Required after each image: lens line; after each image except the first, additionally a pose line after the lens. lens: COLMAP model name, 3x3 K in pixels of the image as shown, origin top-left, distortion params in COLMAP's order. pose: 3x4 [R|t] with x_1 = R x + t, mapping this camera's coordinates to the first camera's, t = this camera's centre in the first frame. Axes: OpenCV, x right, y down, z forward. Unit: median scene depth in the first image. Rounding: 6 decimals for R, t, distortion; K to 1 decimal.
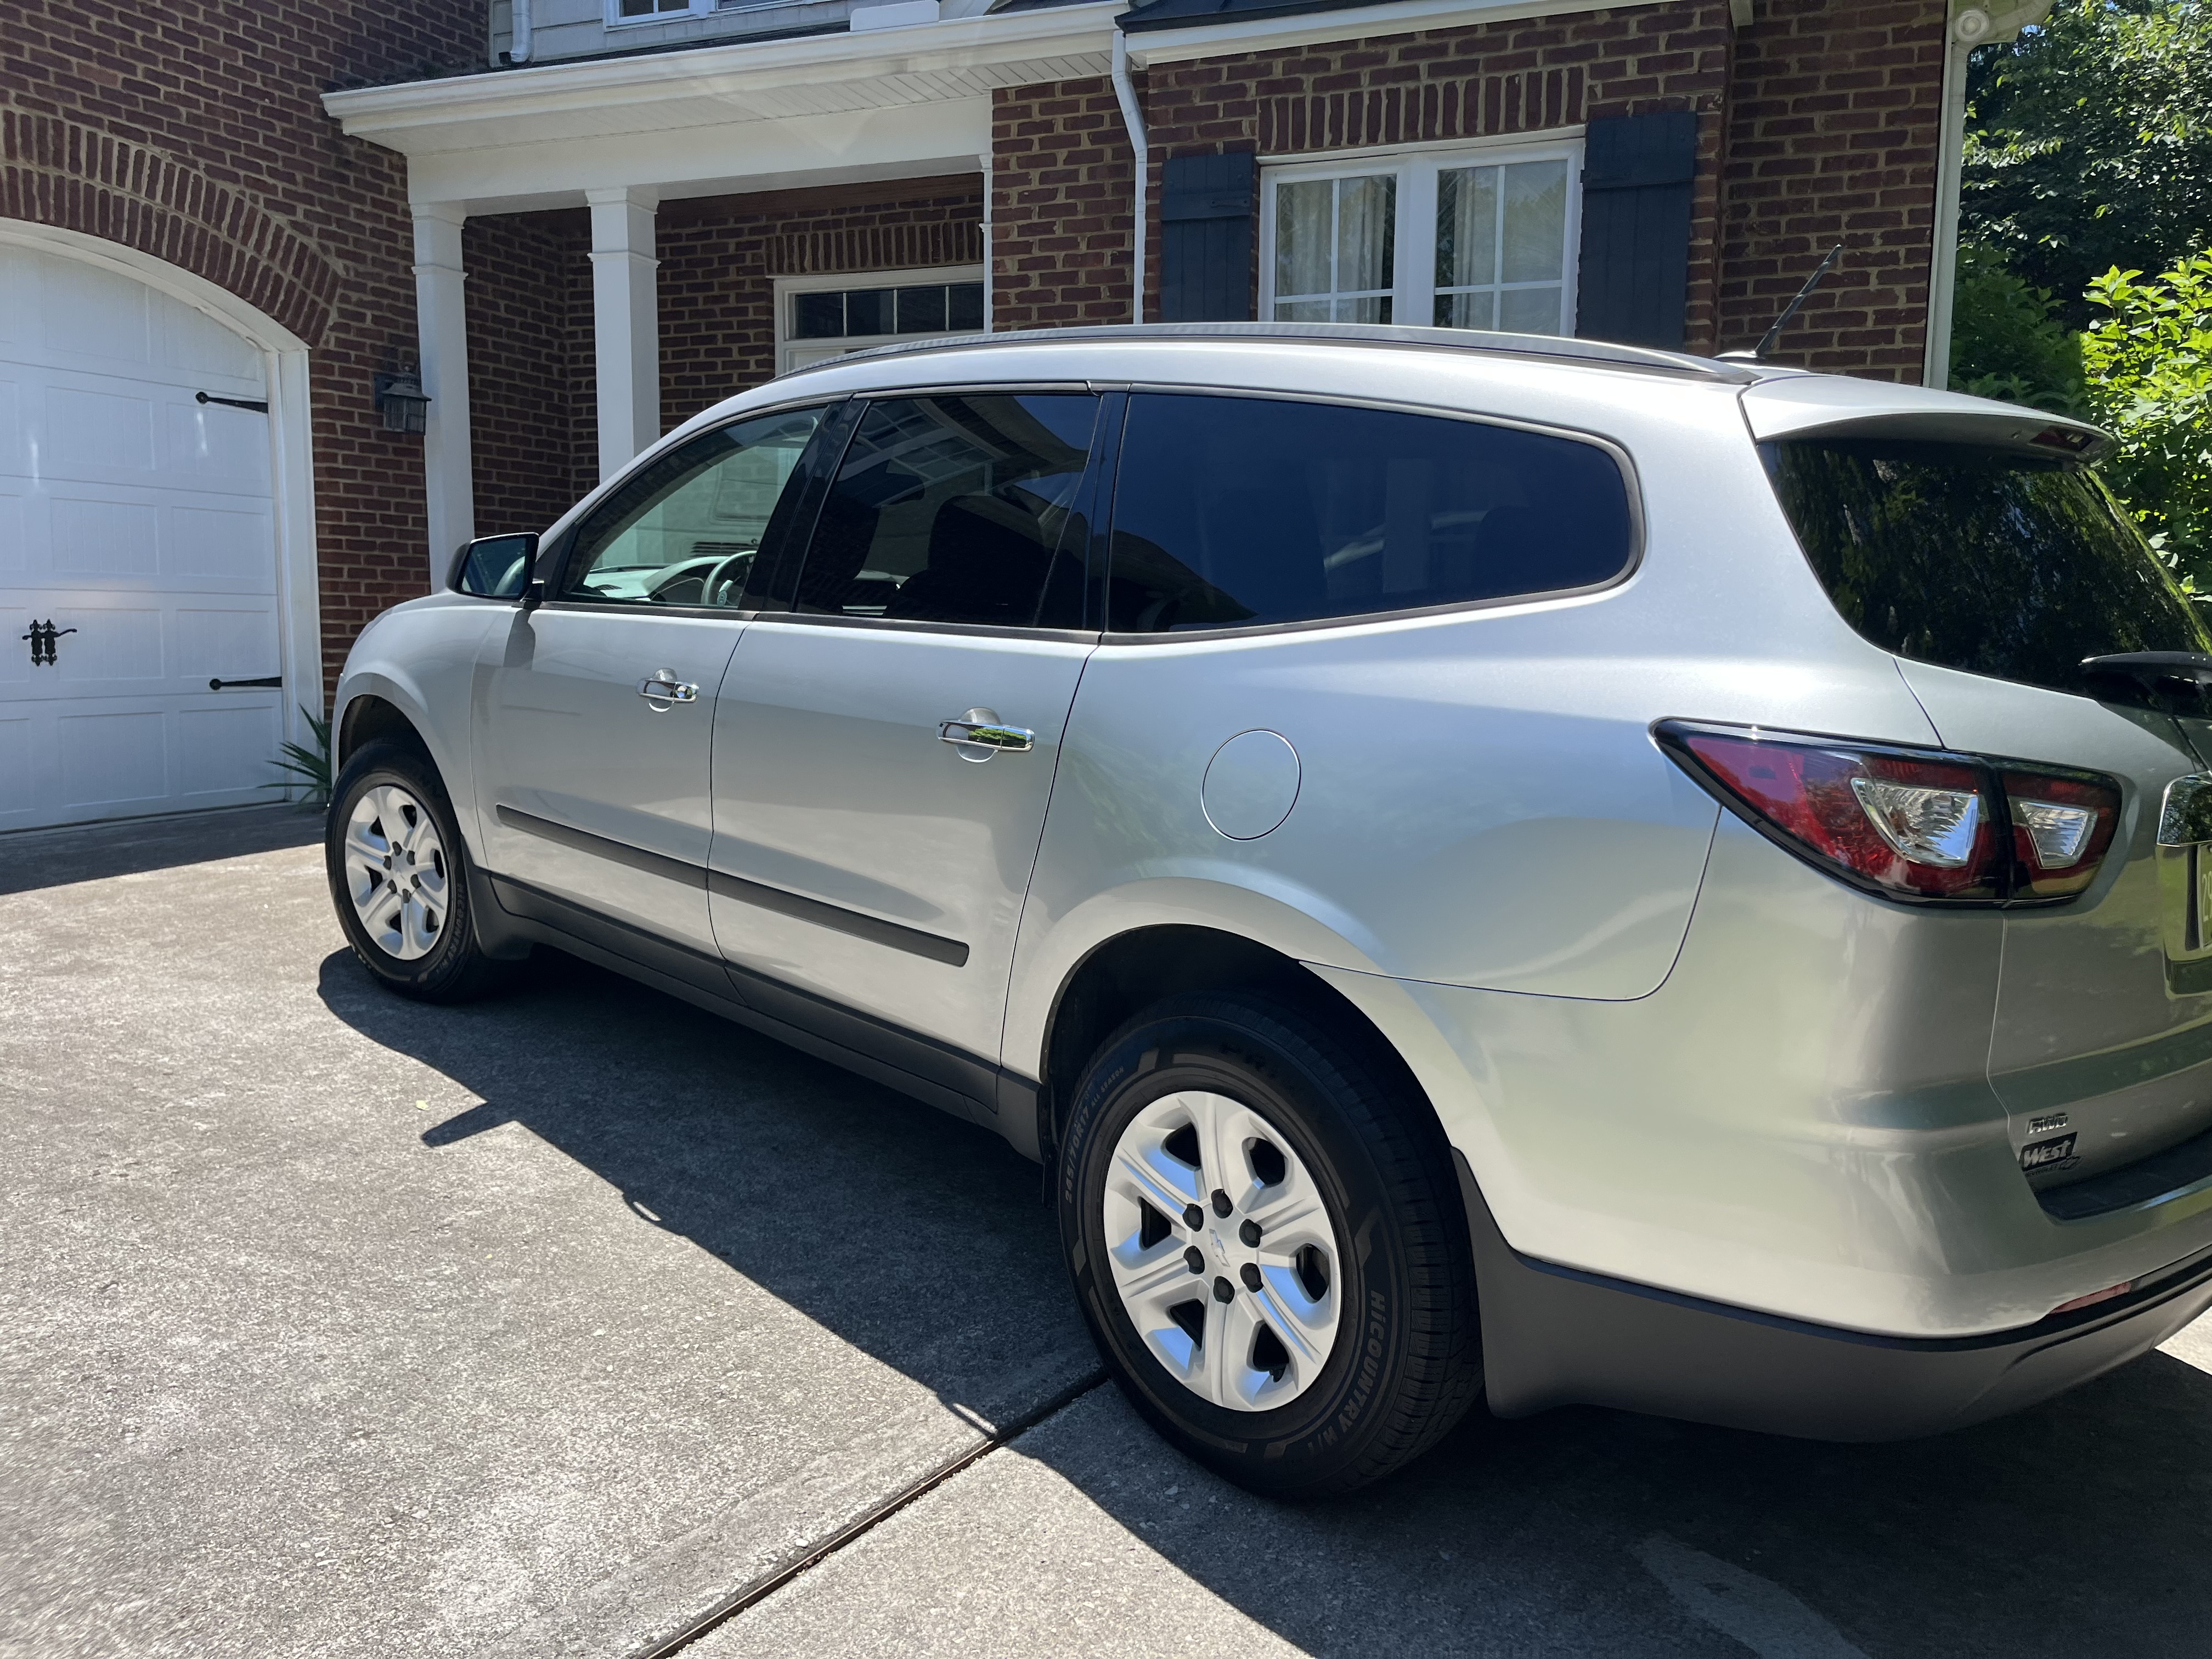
lens RADIAL K [[1696.8, 0, 1167.6], [0, 1696.8, 824.5], [0, 0, 1]] dist [0.038587, -0.073075]
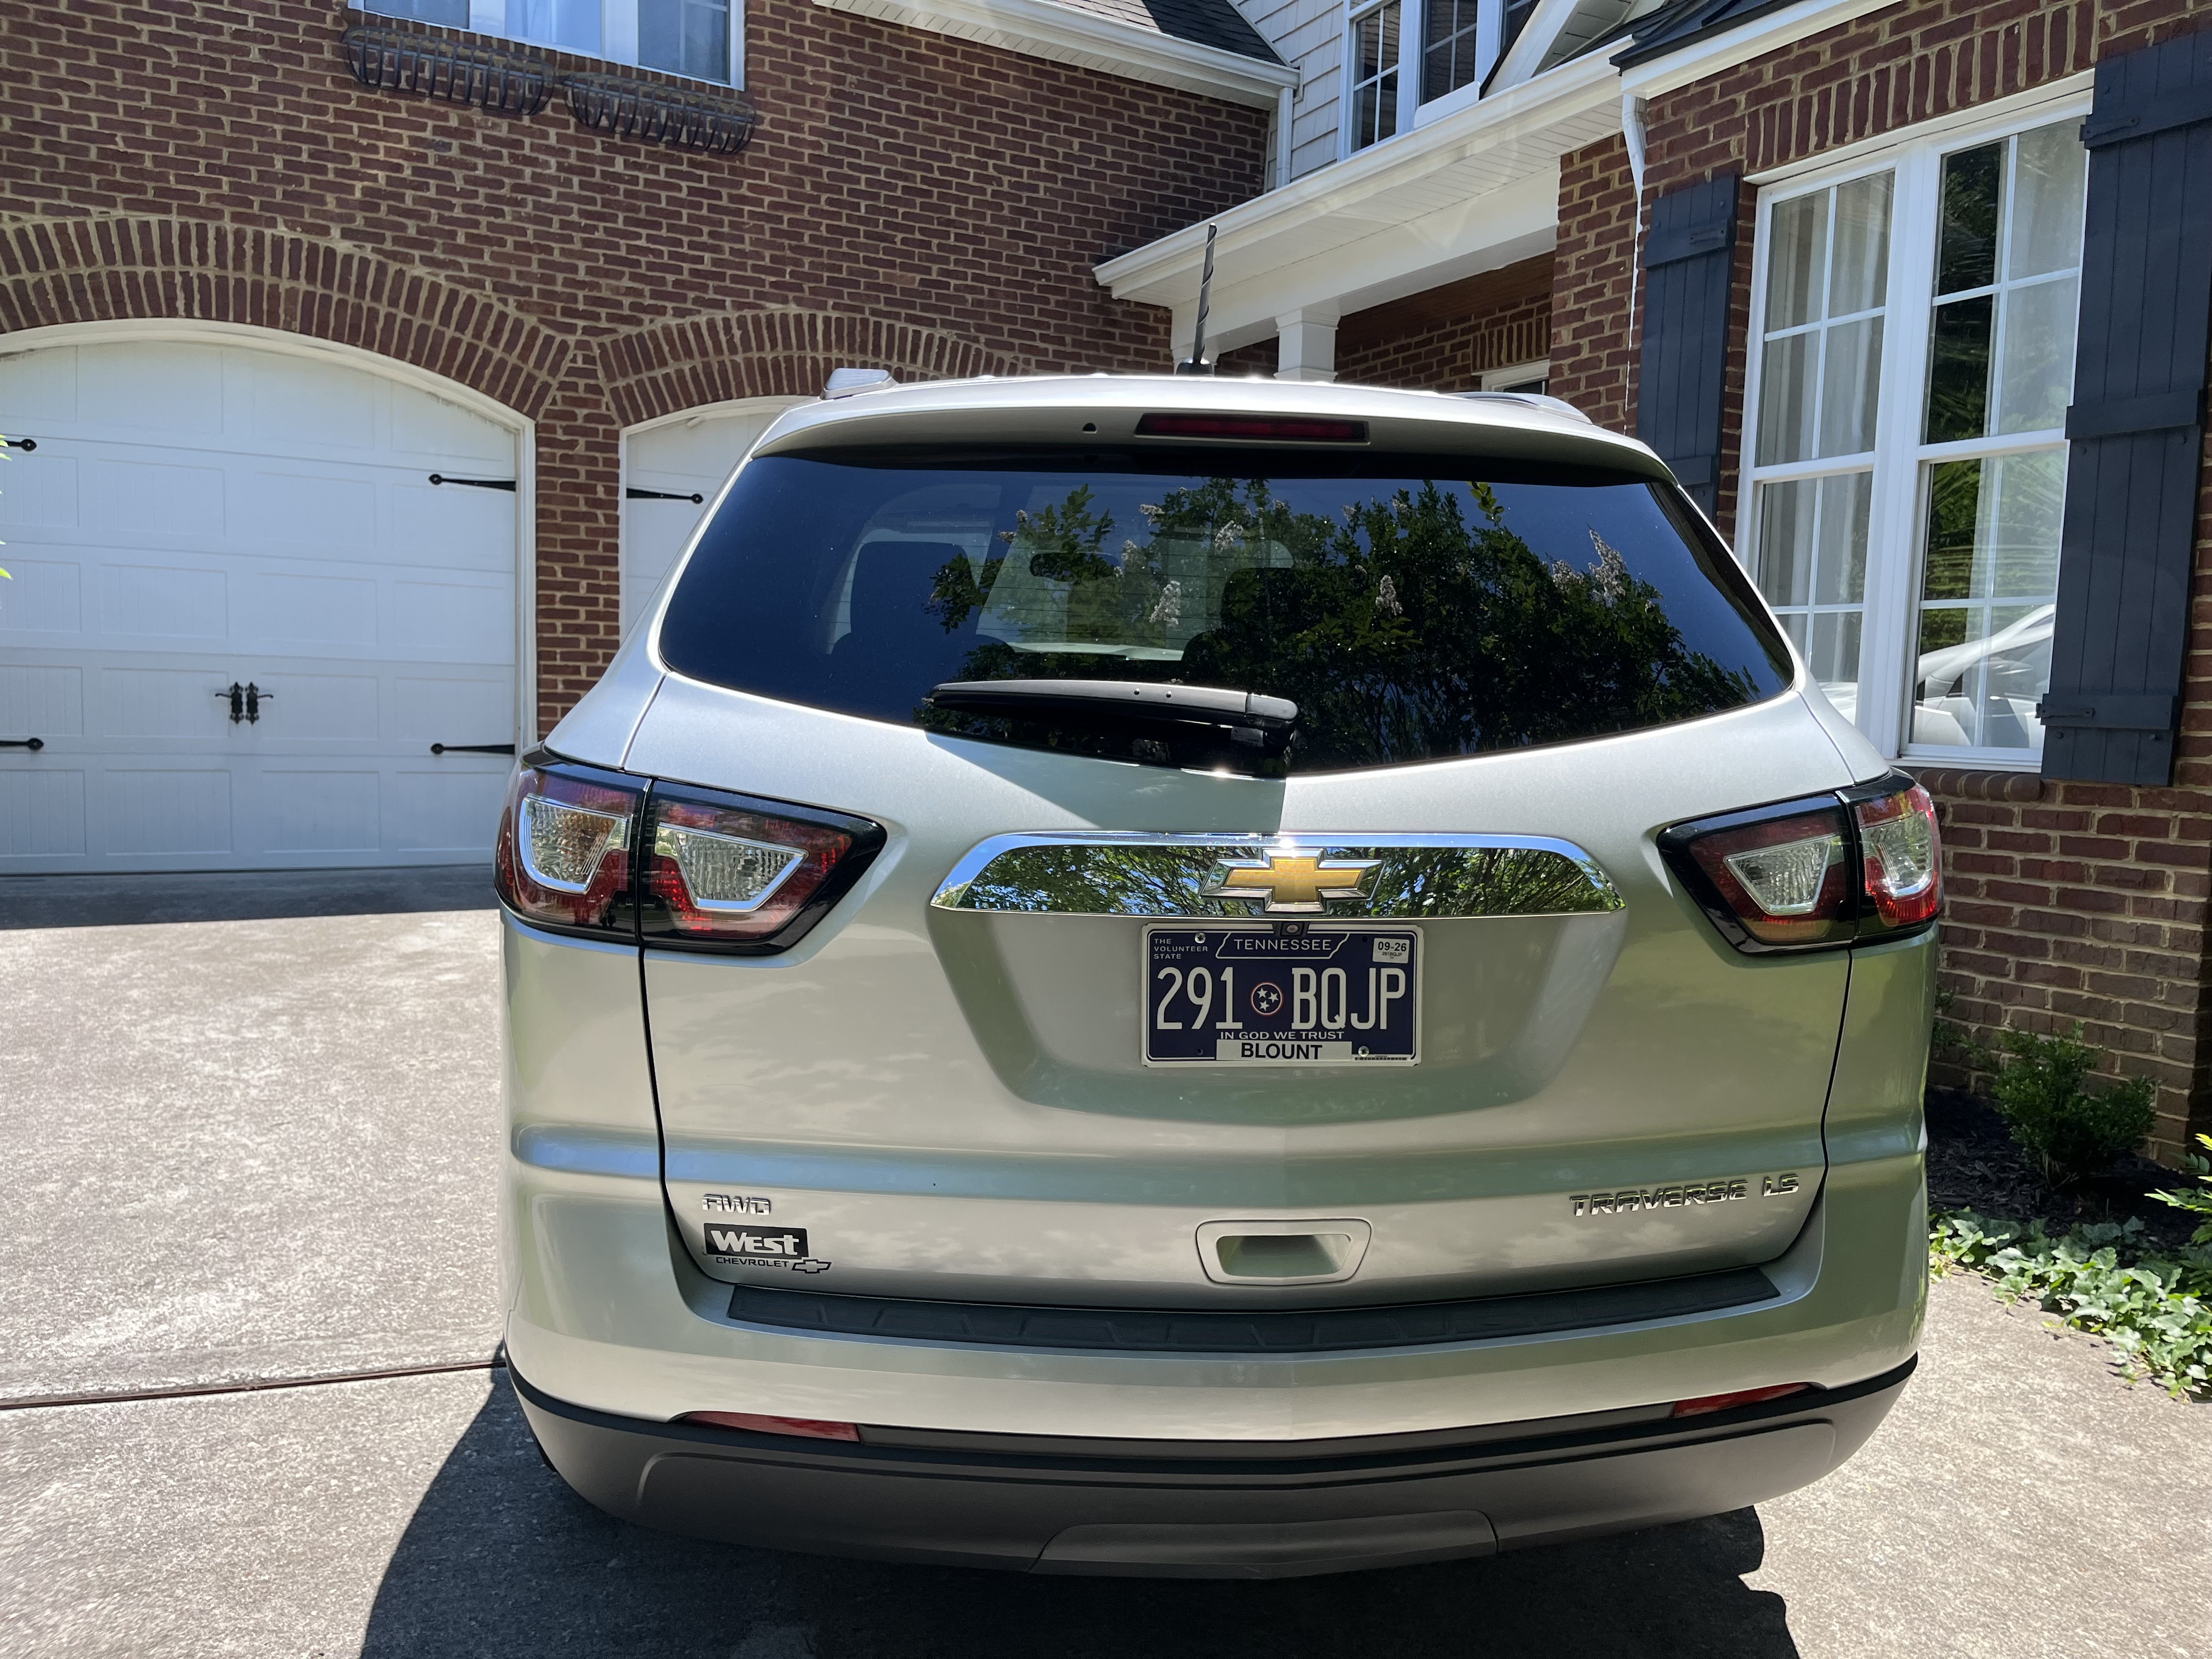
lens RADIAL K [[1694.6, 0, 1124.3], [0, 1694.6, 829.9], [0, 0, 1]] dist [0.115969, -0.188123]
pose [[0.763283, 0.057848, -0.643469, 0.385359], [-0.096713, 0.994991, -0.025271, -0.004678], [0.638785, 0.081521, 0.765055, 0.140319]]
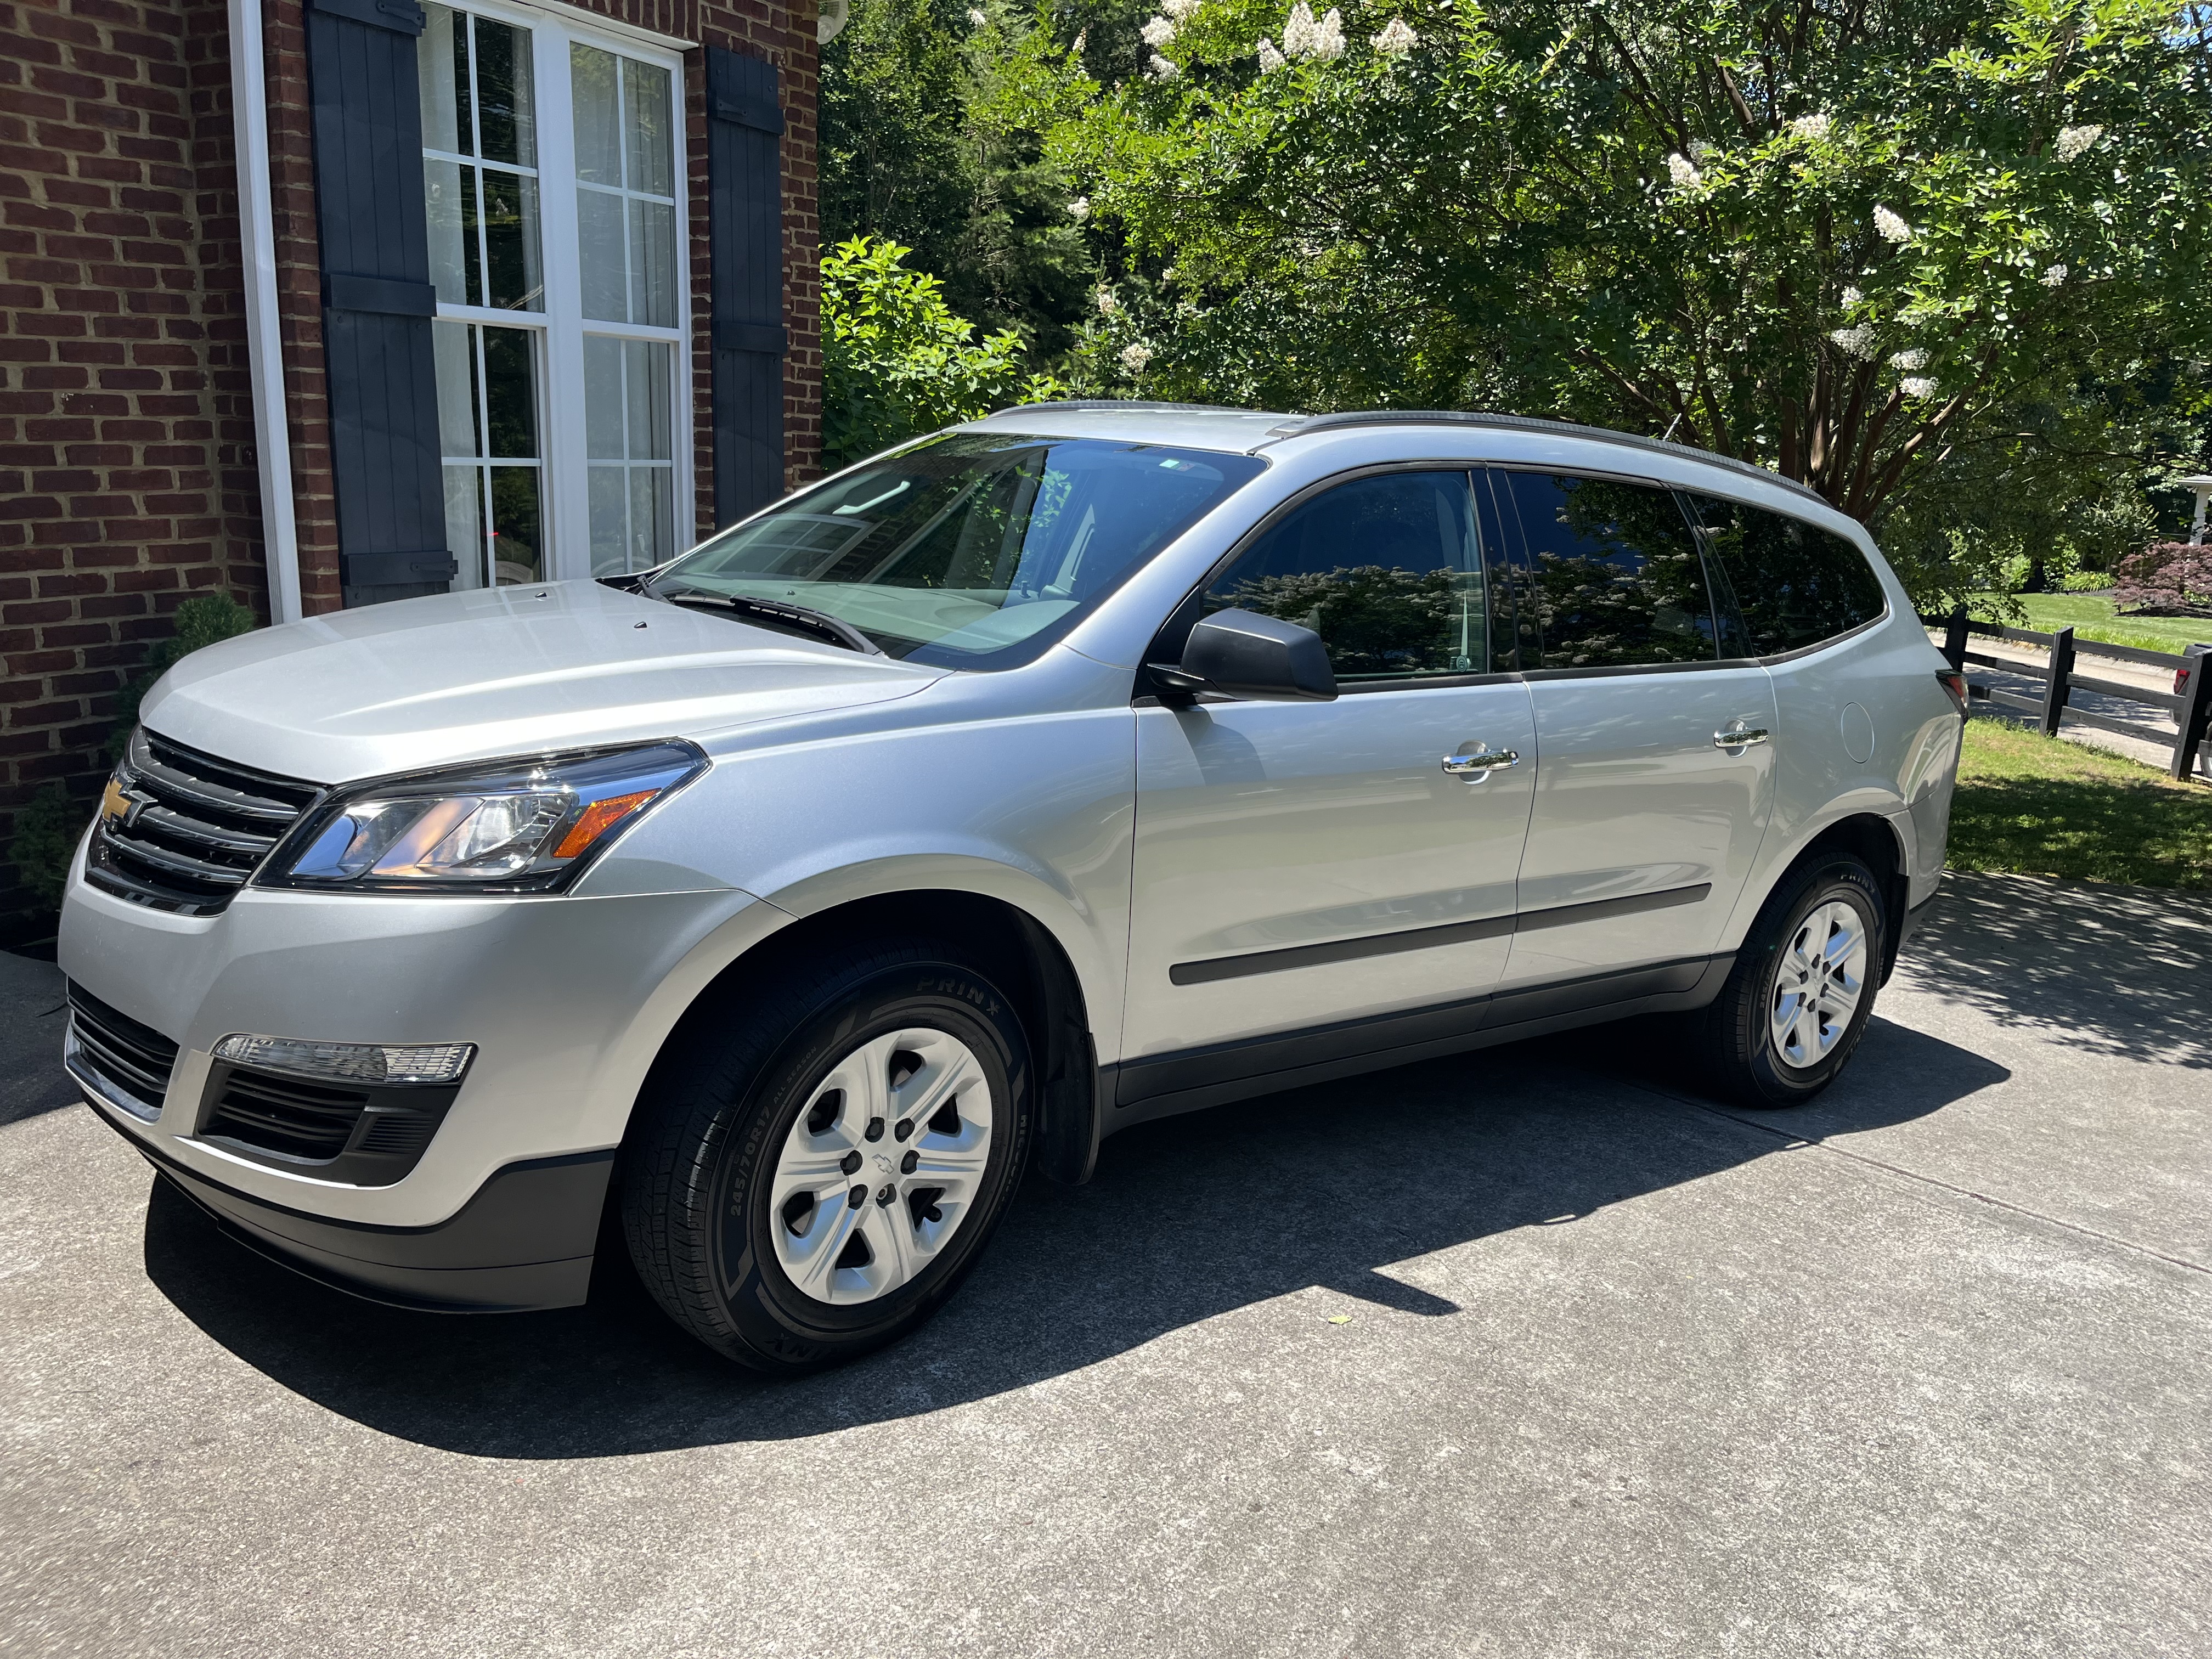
lens RADIAL K [[1739.9, 0, 1069.9], [0, 1739.9, 831.1], [0, 0, 1]] dist [0.003885, 0.002028]
pose [[0.145663, -0.256378, 0.955538, -0.719214], [0.086813, 0.965426, 0.245797, -0.172881], [-0.985518, 0.047149, 0.162884, 0.577817]]
